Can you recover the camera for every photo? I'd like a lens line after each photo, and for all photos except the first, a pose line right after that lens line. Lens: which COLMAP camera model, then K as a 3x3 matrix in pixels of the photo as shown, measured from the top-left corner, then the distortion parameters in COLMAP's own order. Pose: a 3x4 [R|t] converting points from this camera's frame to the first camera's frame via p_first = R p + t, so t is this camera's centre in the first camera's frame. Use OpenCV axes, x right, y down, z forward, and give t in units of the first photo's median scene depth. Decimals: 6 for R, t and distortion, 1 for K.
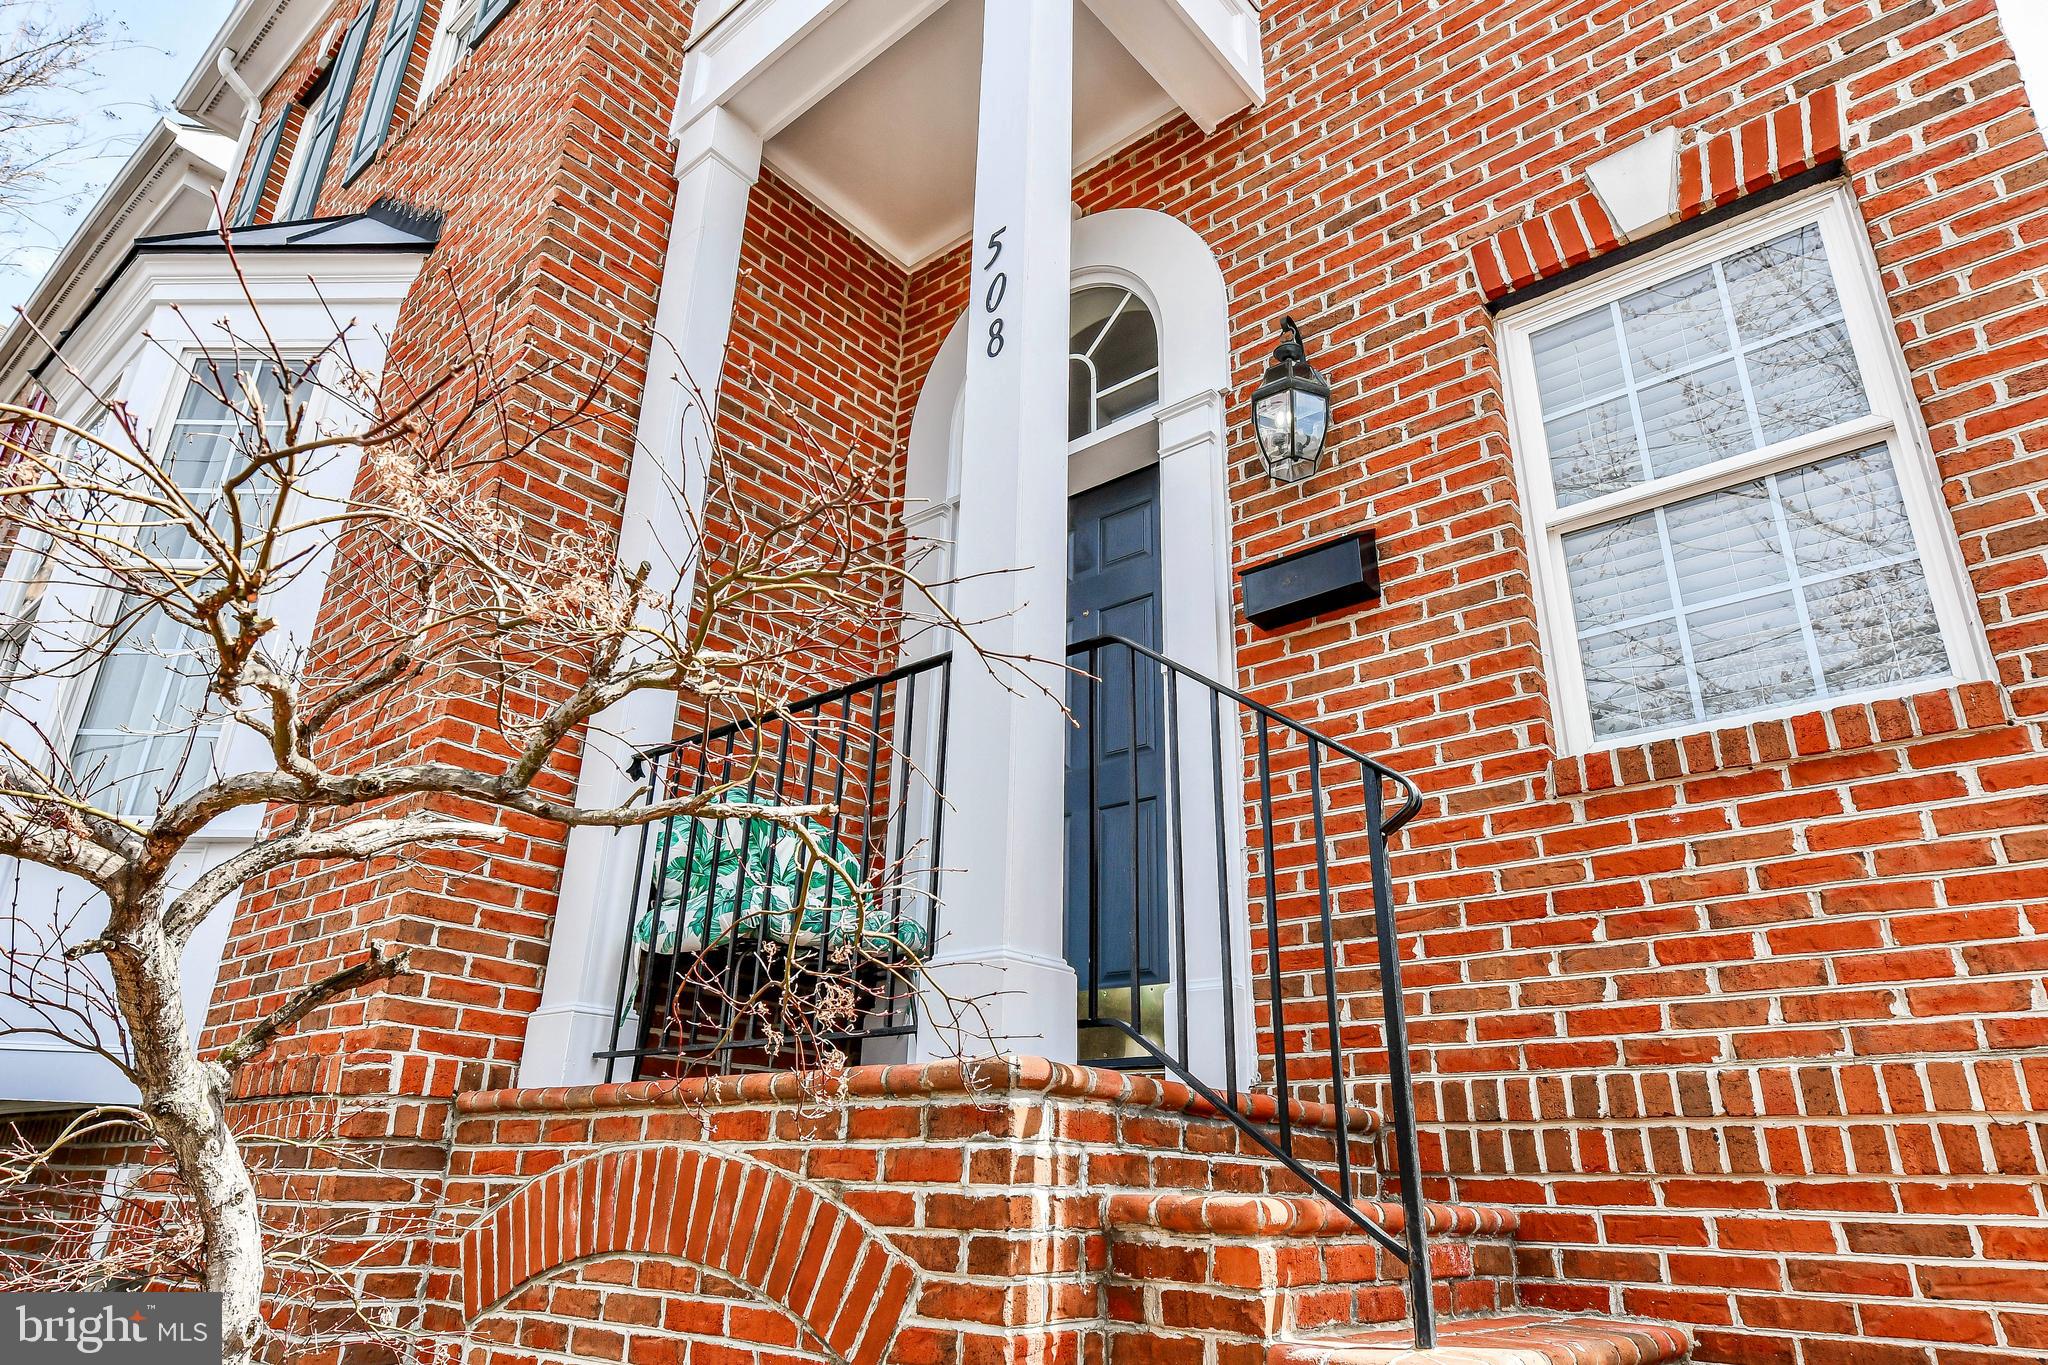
lens RADIAL K [[1228.6, 0, 1024.0], [0, 1228.6, 682.5], [0, 0, 1]] dist [0.001173, 0.001328]
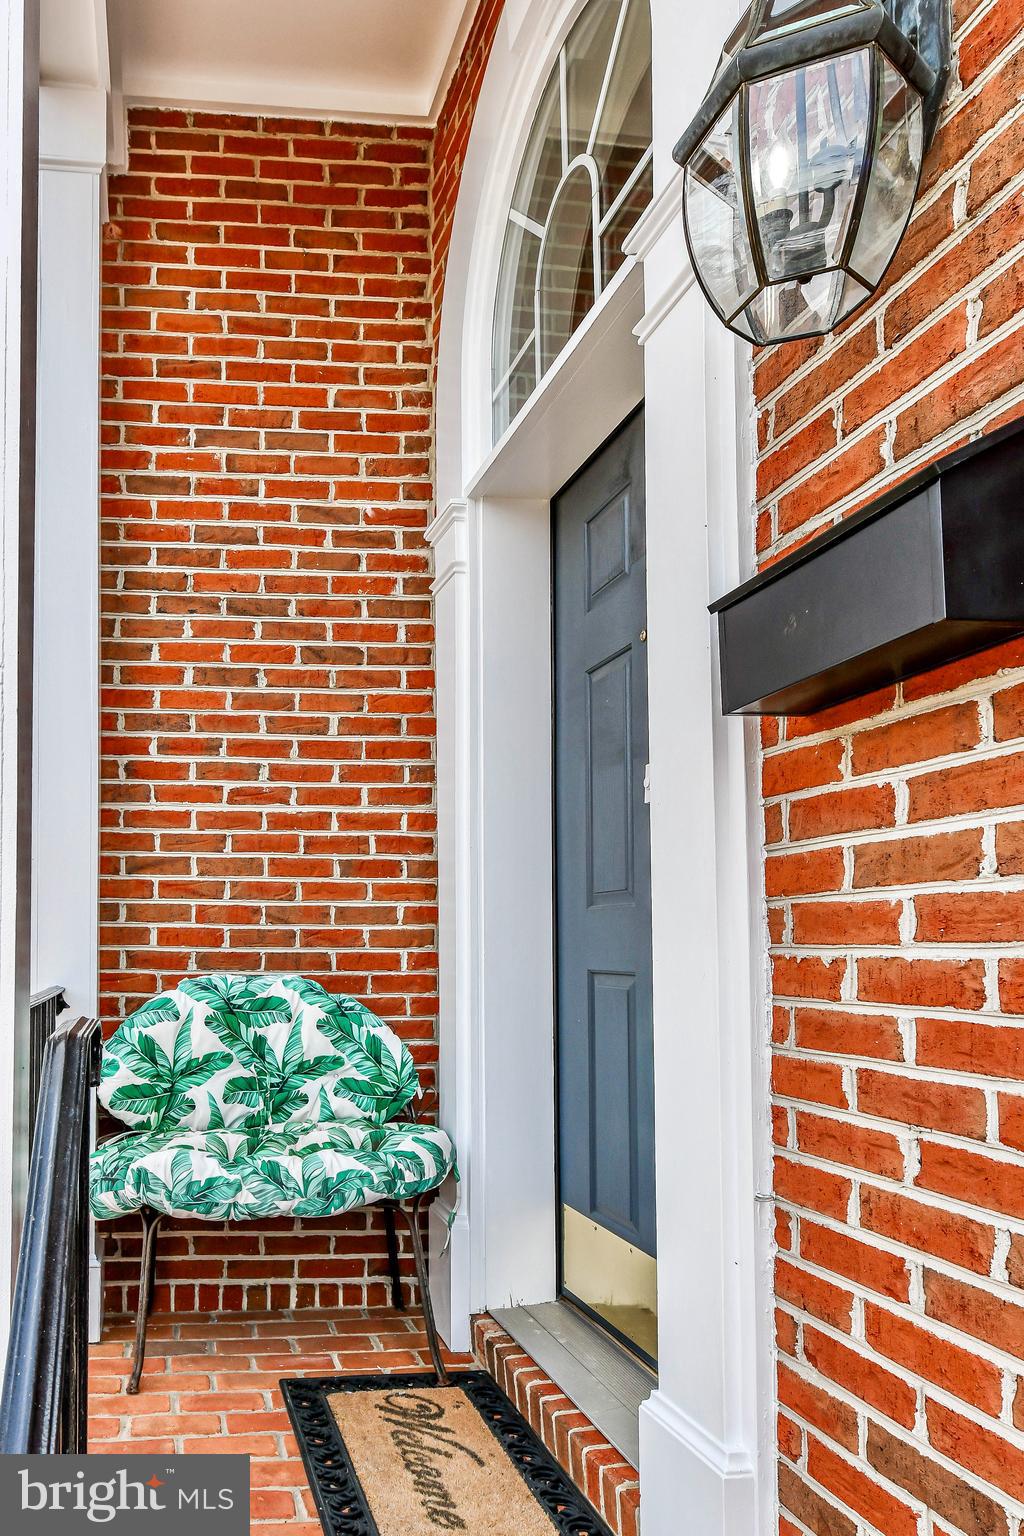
lens RADIAL K [[921.5, 0, 512.8], [0, 921.5, 737.2], [0, 0, 1]] dist [0.001173, 0.001328]
pose [[0.692068, -0.051964, -0.719960, 0.413027], [0.293521, 0.931480, 0.214919, -0.157347], [0.659460, -0.360062, 0.659900, 0.803138]]
